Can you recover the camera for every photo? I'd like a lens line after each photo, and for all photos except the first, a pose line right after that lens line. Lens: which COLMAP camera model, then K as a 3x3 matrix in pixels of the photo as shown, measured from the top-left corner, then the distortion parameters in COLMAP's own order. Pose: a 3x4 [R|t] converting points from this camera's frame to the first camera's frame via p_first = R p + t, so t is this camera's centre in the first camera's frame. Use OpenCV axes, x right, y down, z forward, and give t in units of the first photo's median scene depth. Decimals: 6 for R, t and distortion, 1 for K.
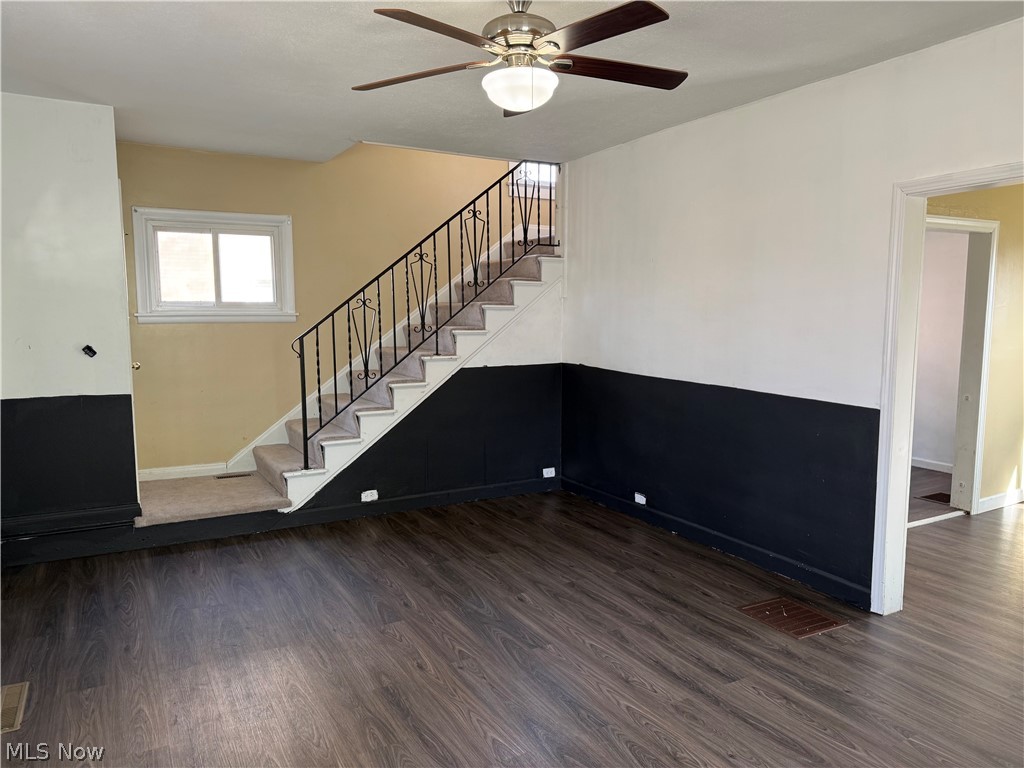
lens RADIAL K [[723.2, 0, 511.4], [0, 723.2, 379.0], [0, 0, 1]] dist [0.010038, -0.001629]
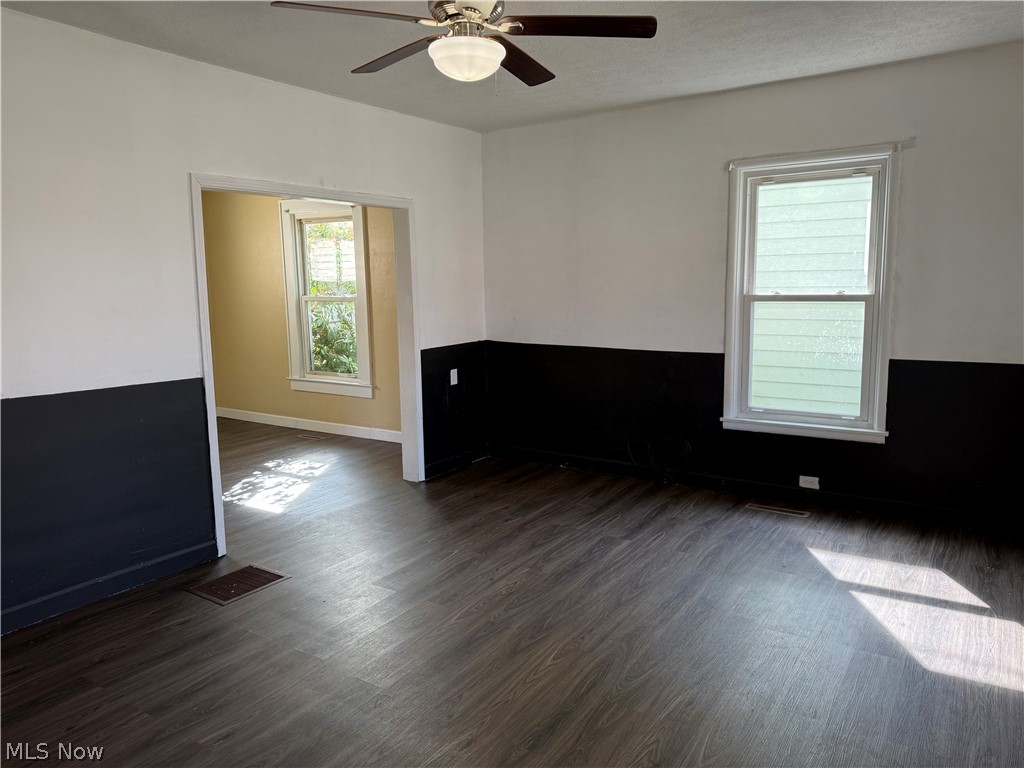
lens RADIAL K [[723.2, 0, 513.6], [0, 723.2, 389.8], [0, 0, 1]] dist [0.010038, -0.001629]
pose [[-0.454969, -0.127862, 0.881280, -0.477230], [0.107427, 0.974530, 0.196851, -0.073005], [-0.884004, 0.184235, -0.429645, 0.743543]]
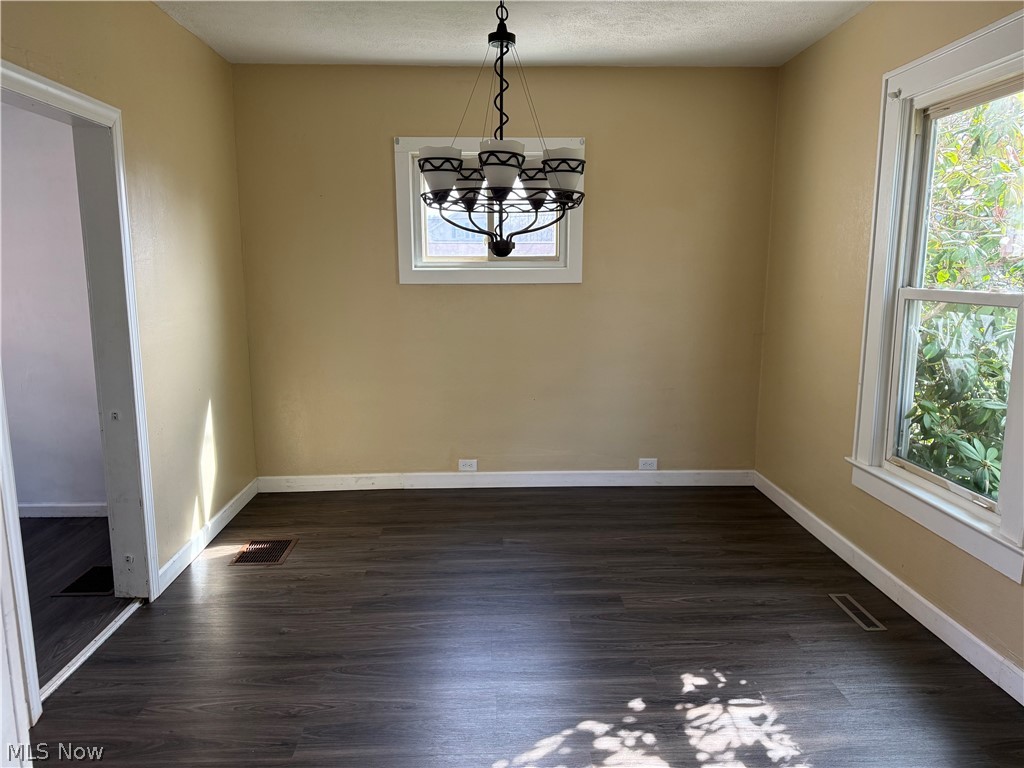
lens RADIAL K [[723.2, 0, 518.4], [0, 723.2, 393.6], [0, 0, 1]] dist [0.010038, -0.001629]
pose [[0.449127, -0.144667, 0.881678, 0.278883], [0.095952, 0.988907, 0.113384, -0.028899], [-0.888301, 0.033675, 0.458026, 0.473955]]
